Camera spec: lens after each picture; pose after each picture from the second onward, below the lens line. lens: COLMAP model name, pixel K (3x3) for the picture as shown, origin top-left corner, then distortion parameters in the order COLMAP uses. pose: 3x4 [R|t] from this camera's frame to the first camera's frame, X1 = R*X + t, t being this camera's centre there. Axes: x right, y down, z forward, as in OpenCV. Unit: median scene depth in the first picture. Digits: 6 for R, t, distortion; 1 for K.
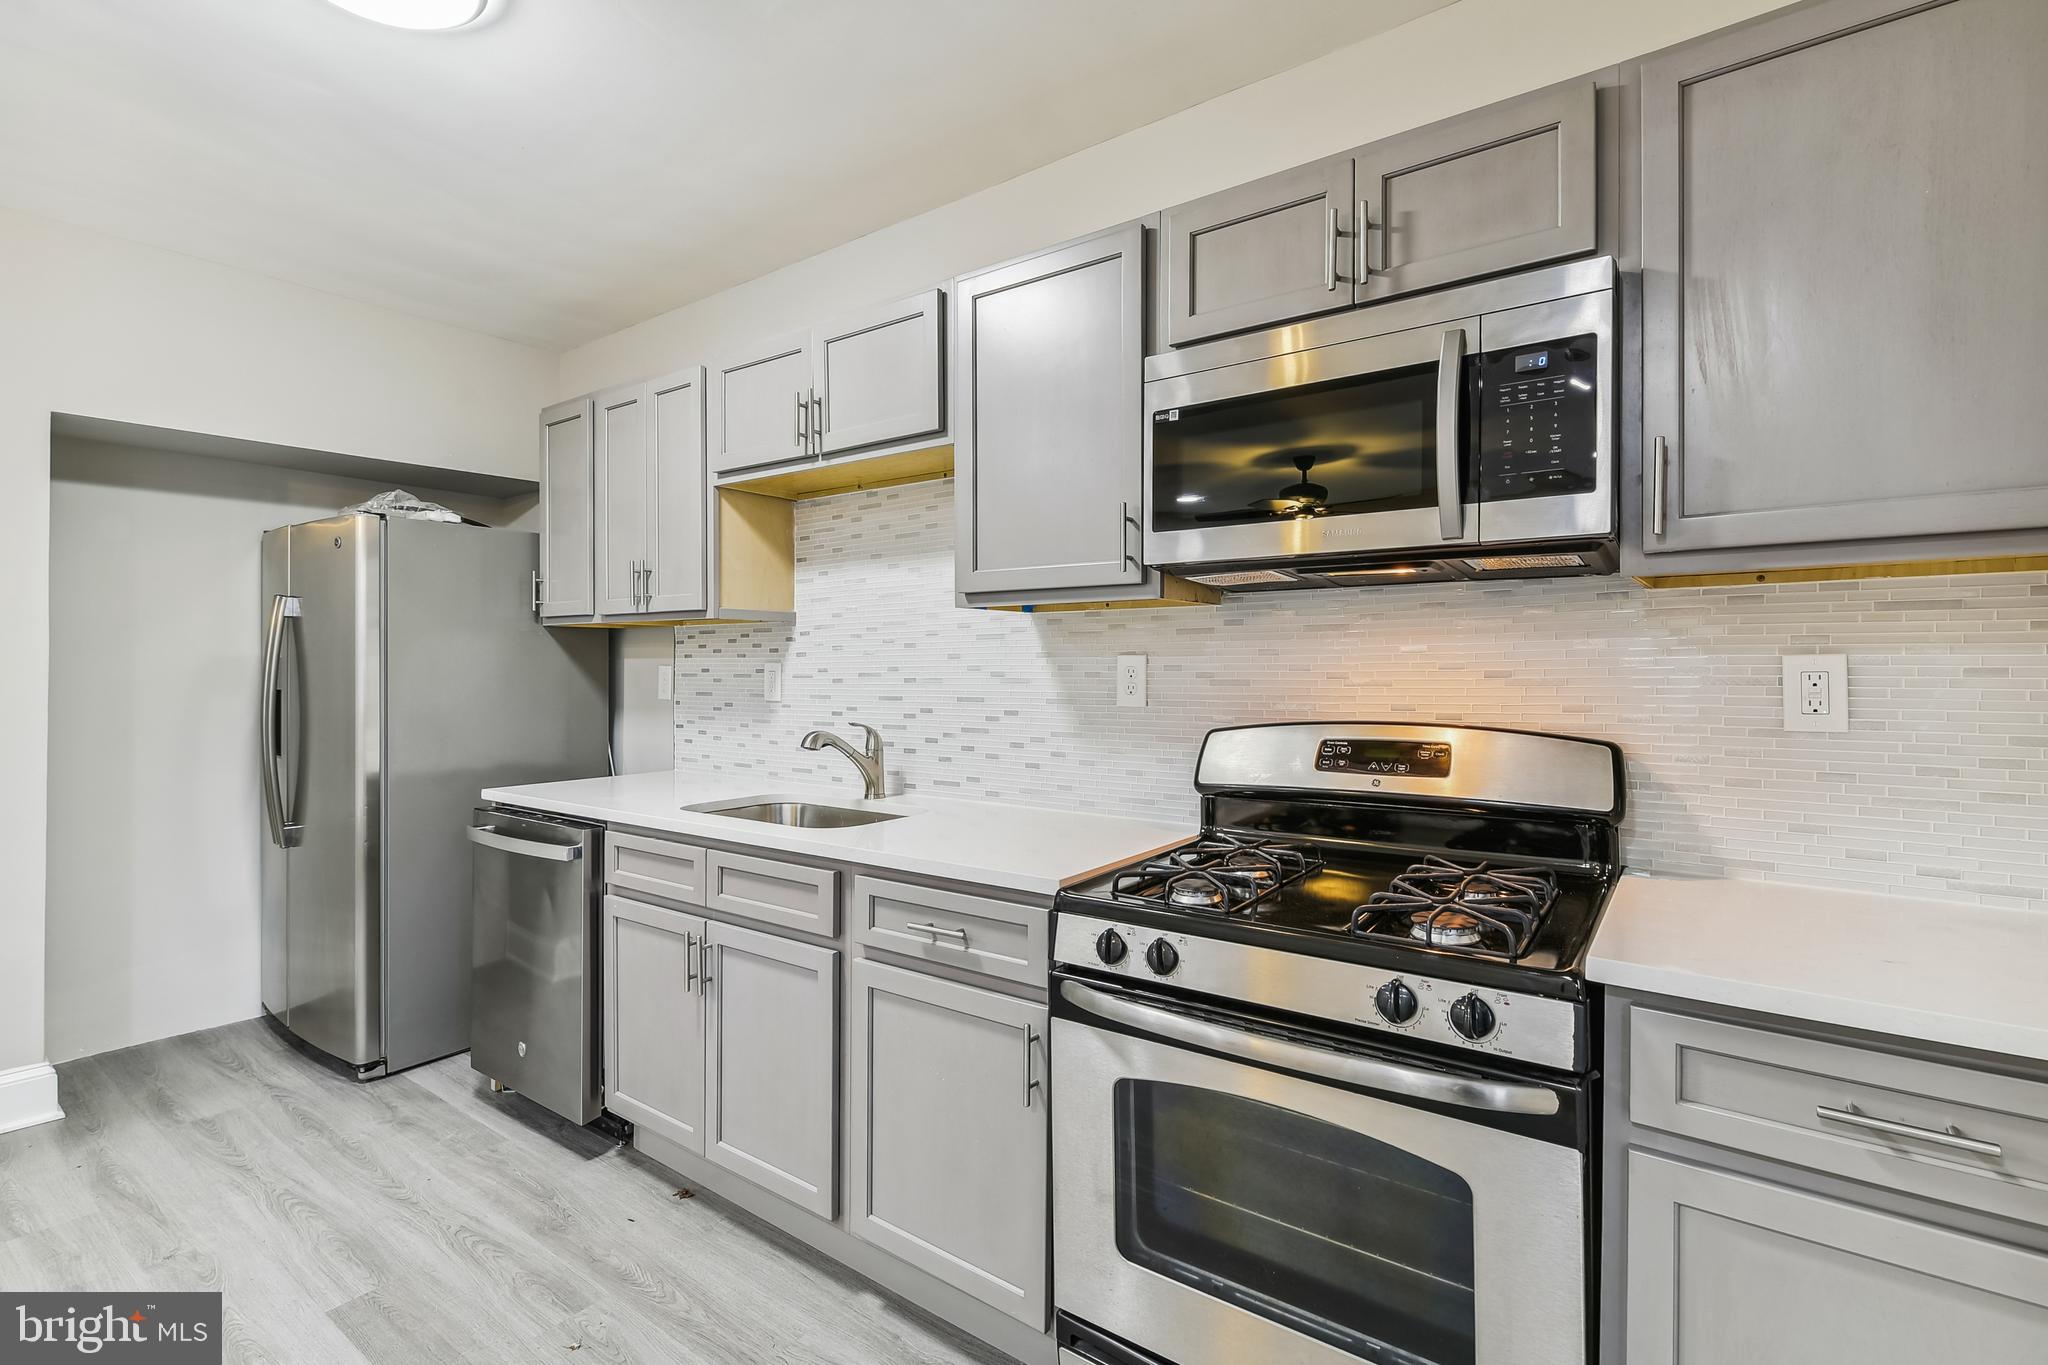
lens RADIAL K [[926.4, 0, 1022.5], [0, 926.4, 665.6], [0, 0, 1]] dist [0.009756, -0.006691]
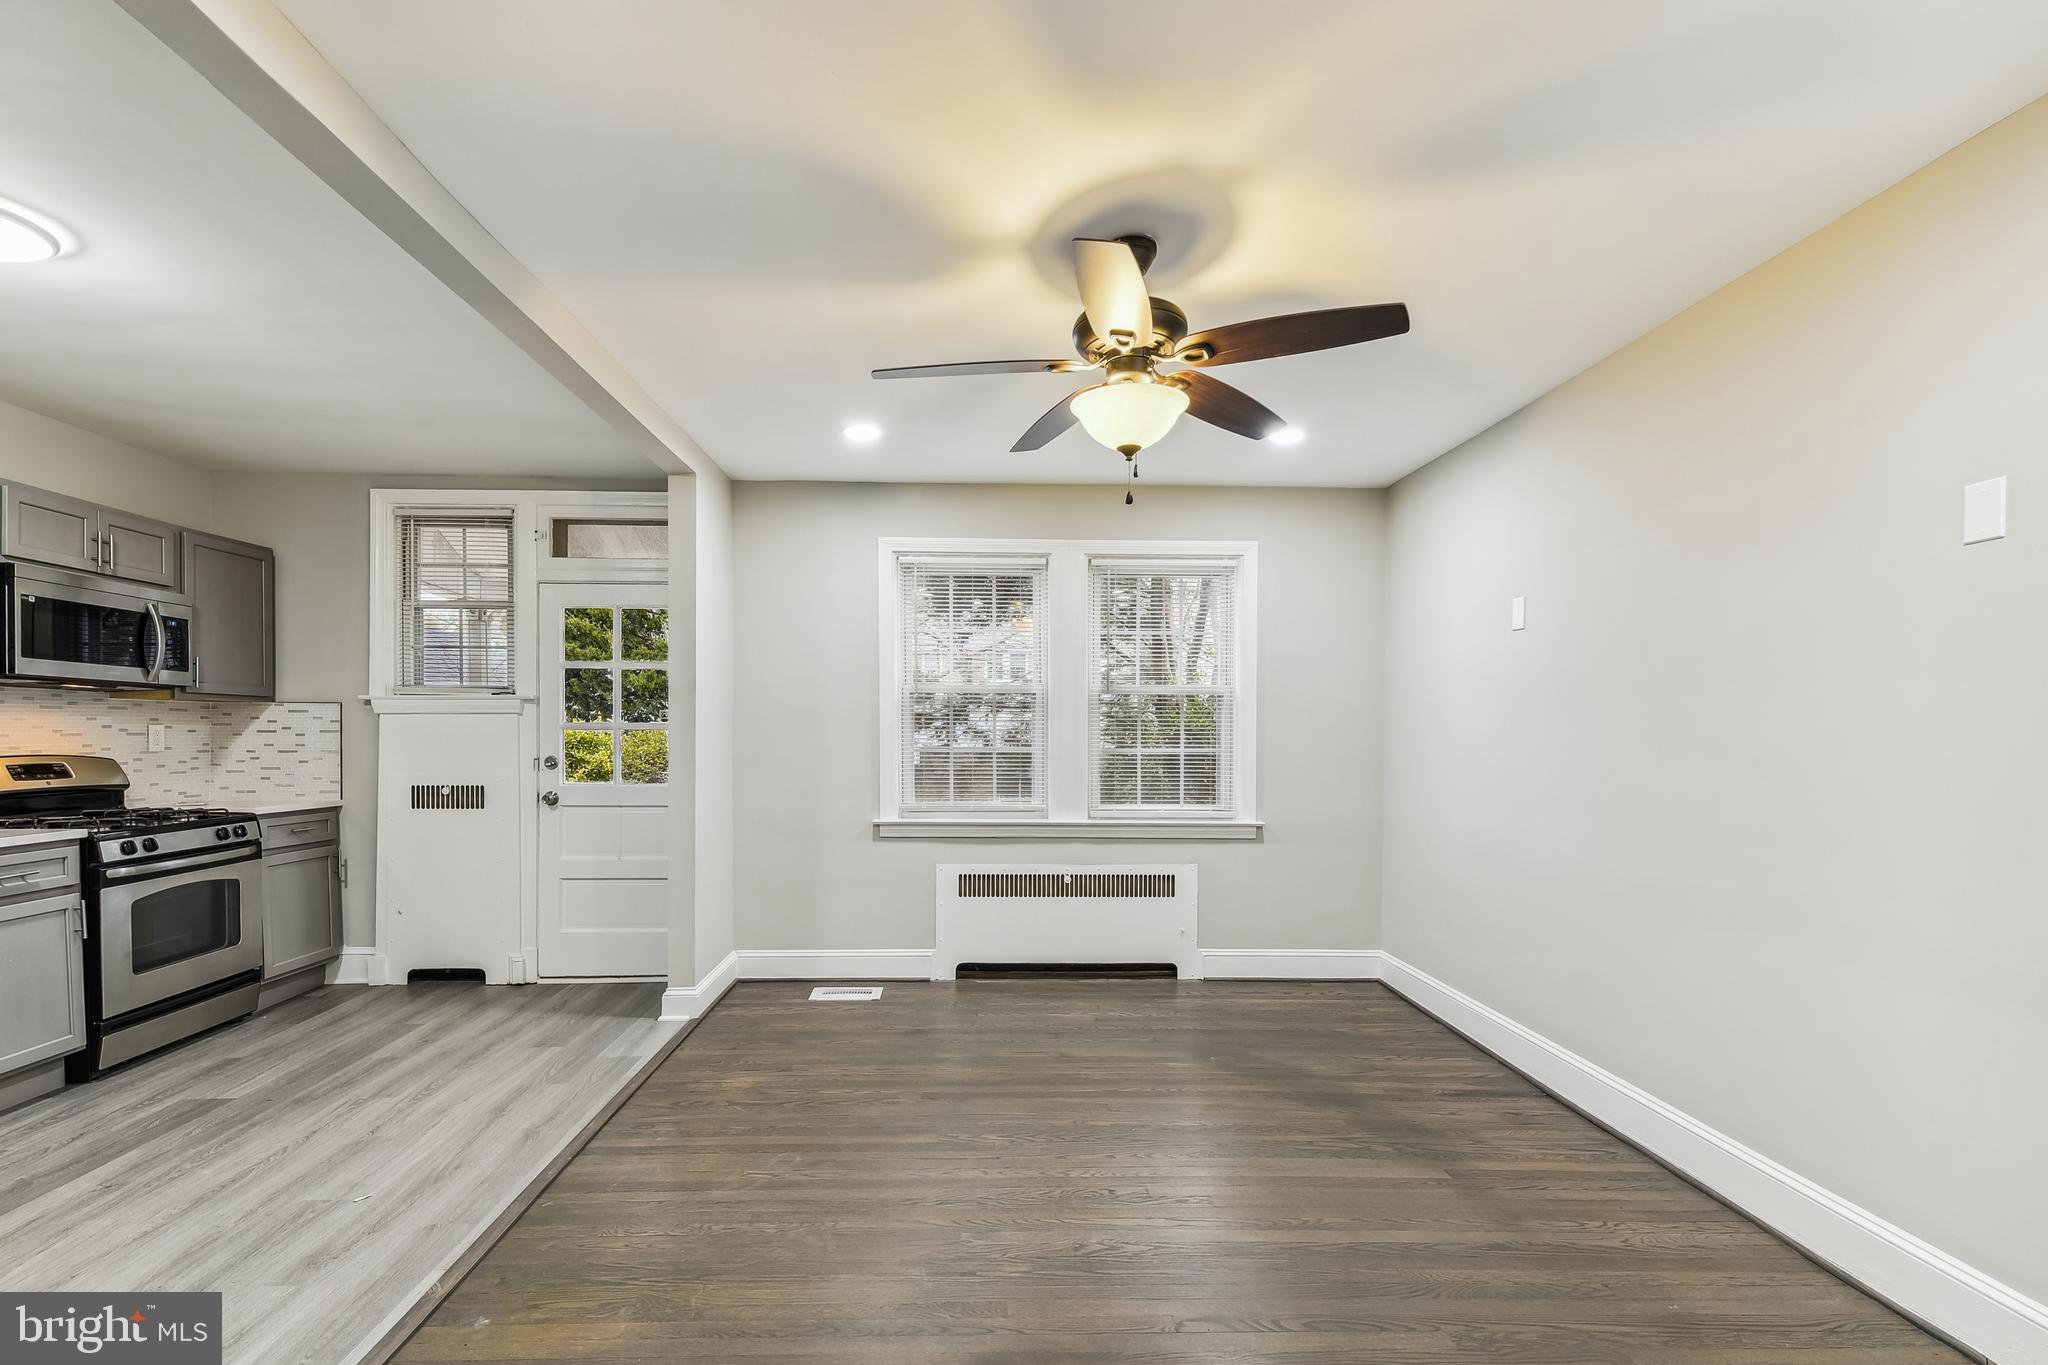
lens RADIAL K [[926.4, 0, 1008.9], [0, 926.4, 743.9], [0, 0, 1]] dist [0.009756, -0.006691]
pose [[-0.621384, -0.011807, 0.783417, -2.323543], [-0.009971, 0.999925, 0.007162, -0.000112], [-0.783443, -0.003361, -0.621455, 0.530108]]
